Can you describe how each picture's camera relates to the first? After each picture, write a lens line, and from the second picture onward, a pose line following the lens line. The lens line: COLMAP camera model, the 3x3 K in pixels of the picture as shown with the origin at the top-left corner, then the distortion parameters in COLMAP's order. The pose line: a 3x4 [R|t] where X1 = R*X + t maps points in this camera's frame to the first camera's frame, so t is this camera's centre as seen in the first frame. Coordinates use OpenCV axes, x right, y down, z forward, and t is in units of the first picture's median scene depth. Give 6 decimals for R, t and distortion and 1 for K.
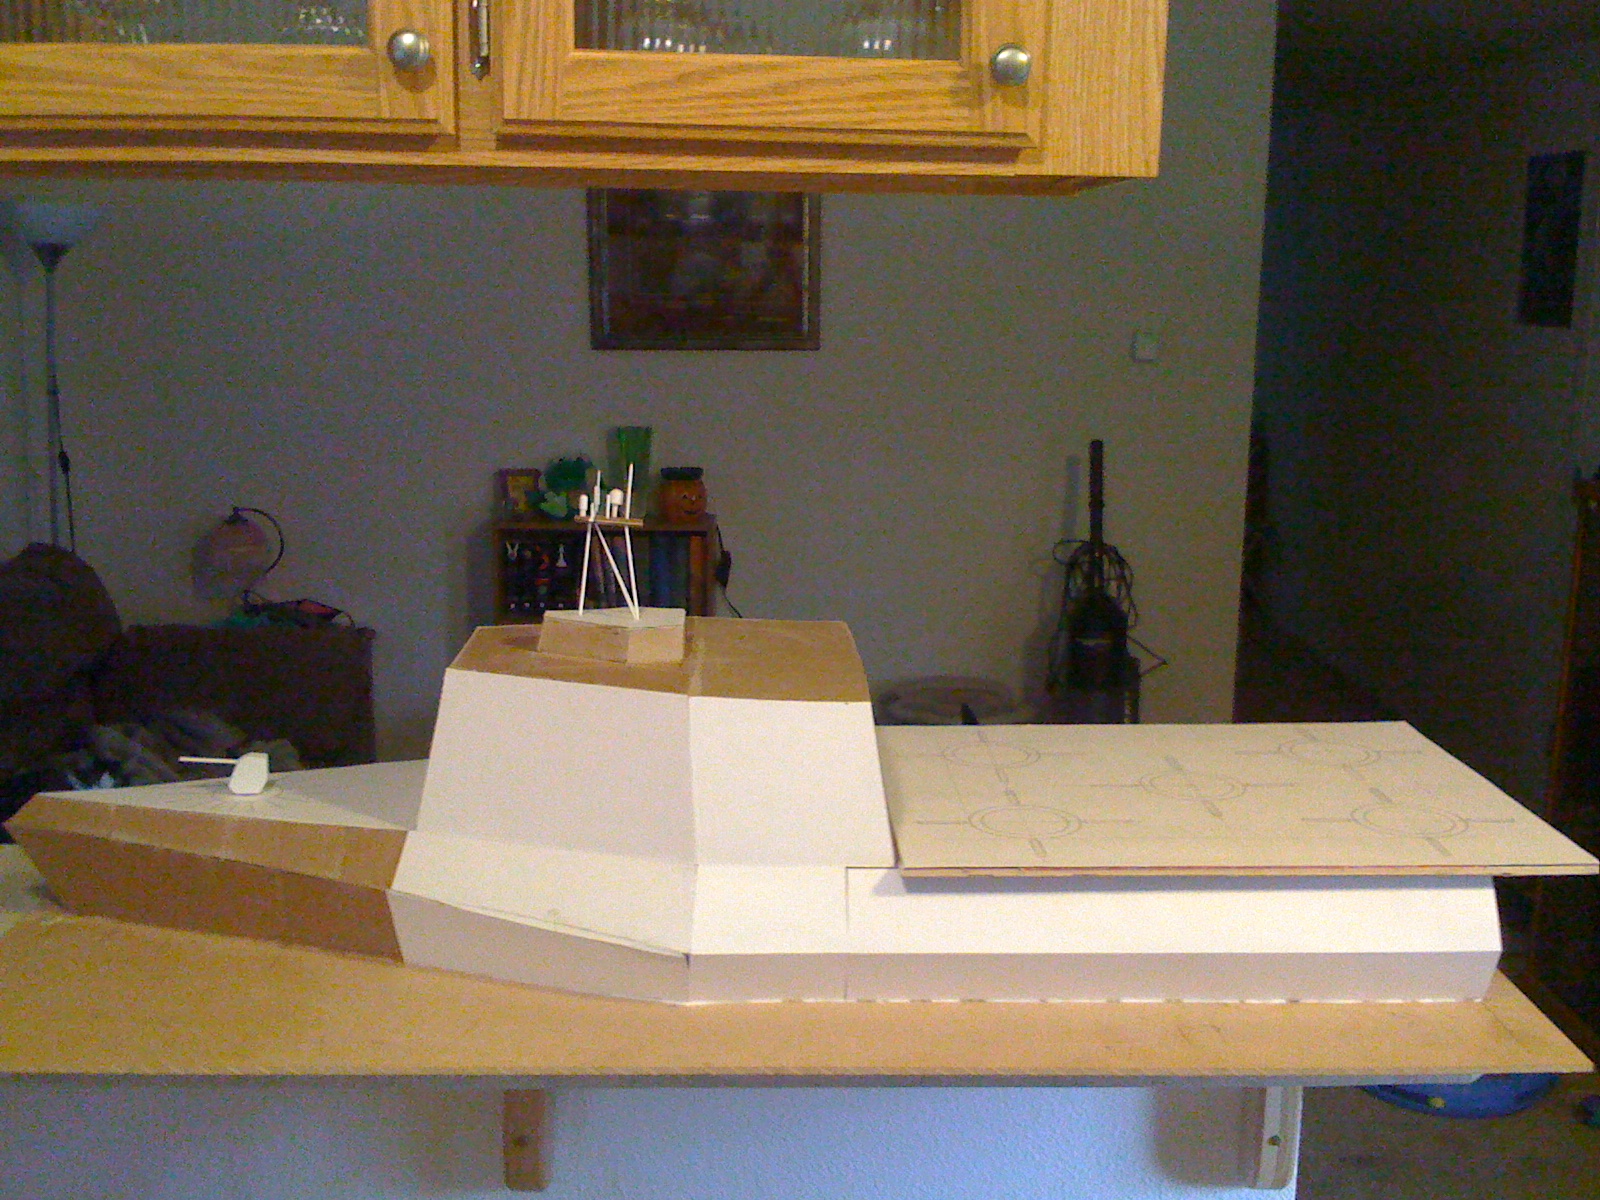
lens RADIAL K [[1860.9, 0, 787.5], [0, 1860.9, 602.1], [0, 0, 1]] dist [-0.002281, 0.000000]
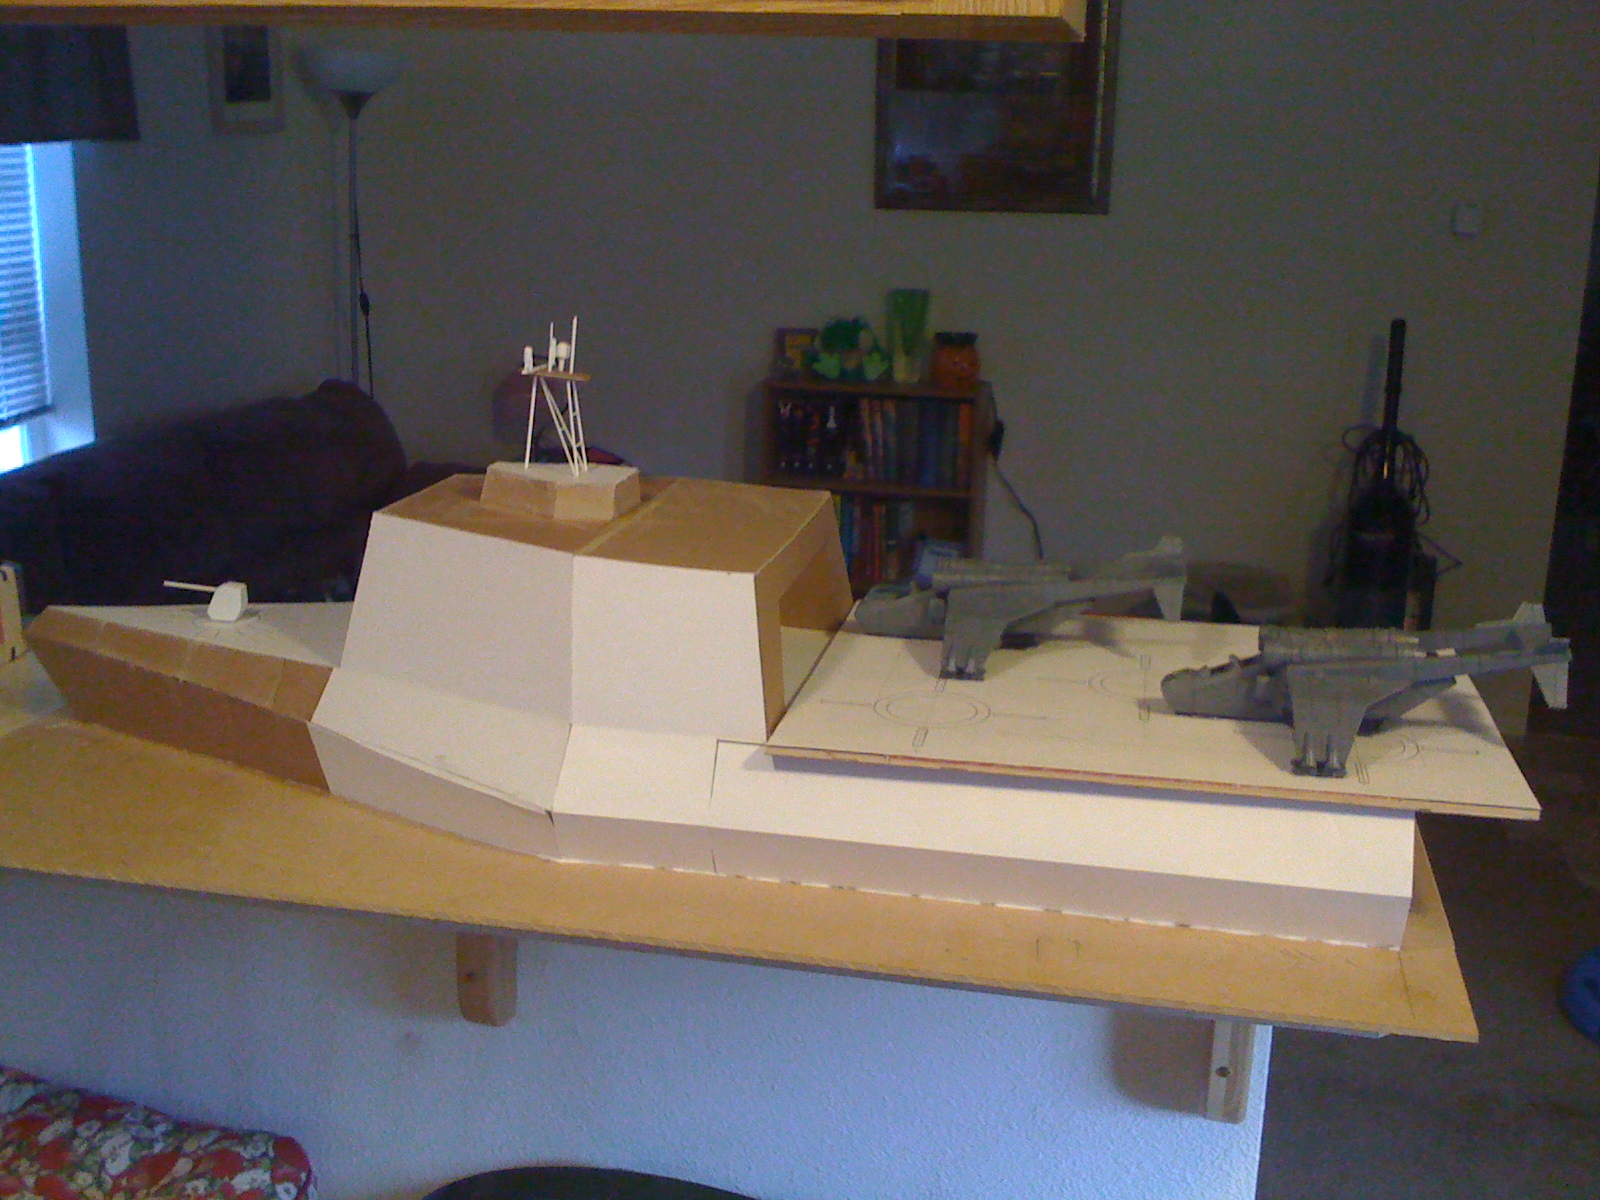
lens RADIAL K [[1860.9, 0, 799.7], [0, 1860.9, 603.3], [0, 0, 1]] dist [-0.002281, 0.000000]
pose [[0.971848, 0.071988, -0.224341, 0.262251], [-0.055702, 0.995388, 0.078103, -0.006767], [0.228929, -0.063407, 0.971376, 0.059960]]
